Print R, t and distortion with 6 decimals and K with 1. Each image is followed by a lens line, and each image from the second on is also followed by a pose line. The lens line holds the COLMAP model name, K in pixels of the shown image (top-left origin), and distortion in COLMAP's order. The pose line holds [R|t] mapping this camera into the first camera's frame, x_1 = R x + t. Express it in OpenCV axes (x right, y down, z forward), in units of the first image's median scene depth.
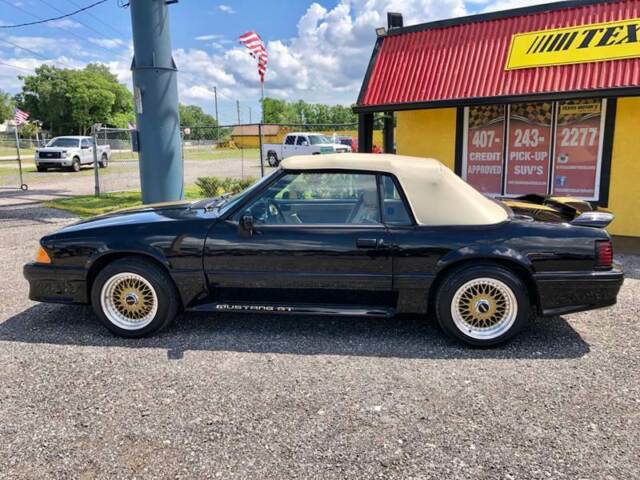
lens RADIAL K [[521.6, 0, 319.9], [0, 521.6, 240.3], [0, 0, 1]] dist [0.009437, -0.010505]
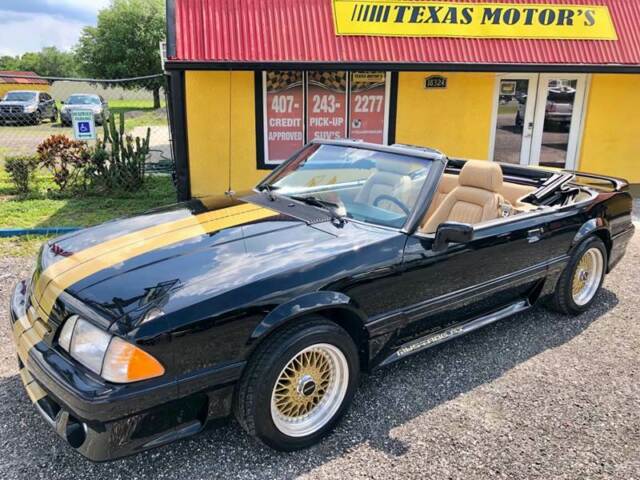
lens RADIAL K [[521.6, 0, 319.9], [0, 521.6, 238.6], [0, 0, 1]] dist [0.009437, -0.010505]
pose [[0.709469, -0.167124, 0.684634, -0.360177], [0.113983, 0.985896, 0.122547, -0.062375], [-0.695458, -0.008906, 0.718512, 0.271416]]
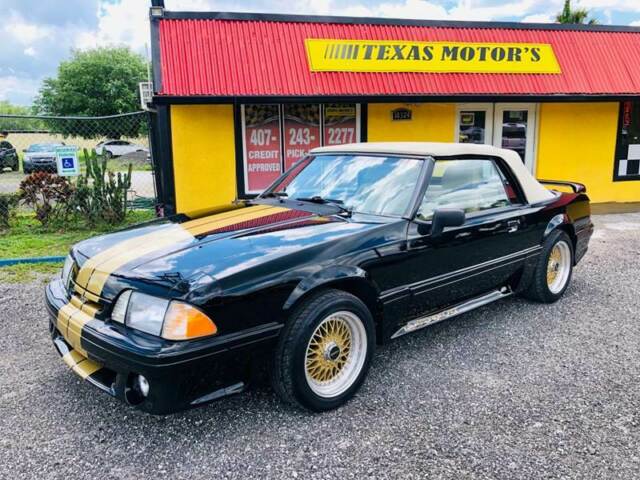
lens RADIAL K [[521.6, 0, 323.2], [0, 521.6, 241.1], [0, 0, 1]] dist [0.009437, -0.010505]
pose [[0.646973, -0.137740, 0.749969, -0.421544], [0.149784, 0.987344, 0.052123, -0.030701], [-0.747657, 0.078611, 0.659416, 0.269243]]
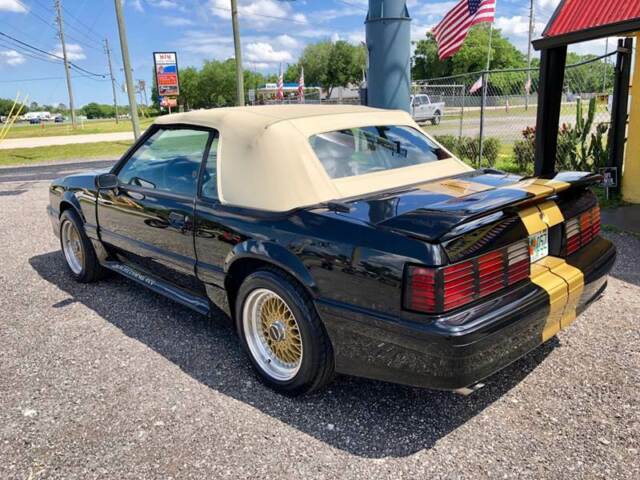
lens RADIAL K [[521.6, 0, 323.2], [0, 521.6, 237.4], [0, 0, 1]] dist [0.009437, -0.010505]
pose [[0.766472, 0.134391, -0.628061, 0.350042], [-0.087590, 0.990600, 0.105074, -0.031568], [0.636278, -0.025524, 0.771038, 0.238761]]
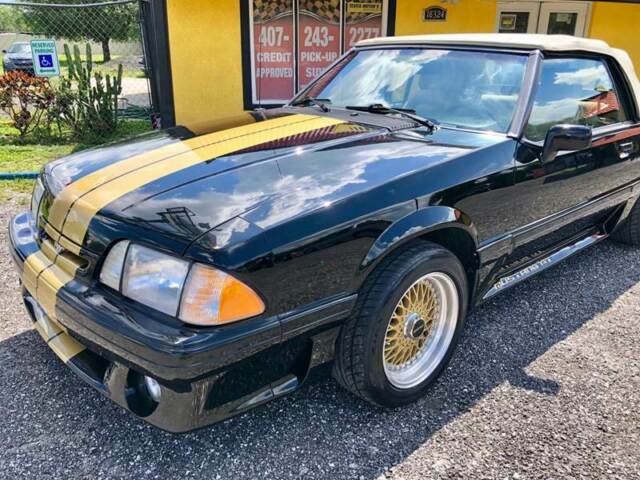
lens RADIAL K [[521.6, 0, 322.4], [0, 521.6, 236.5], [0, 0, 1]] dist [0.009437, -0.010505]
pose [[0.644506, -0.234326, 0.727808, -0.365148], [0.126916, 0.971462, 0.200383, -0.034853], [-0.753993, -0.036777, 0.655853, 0.371548]]
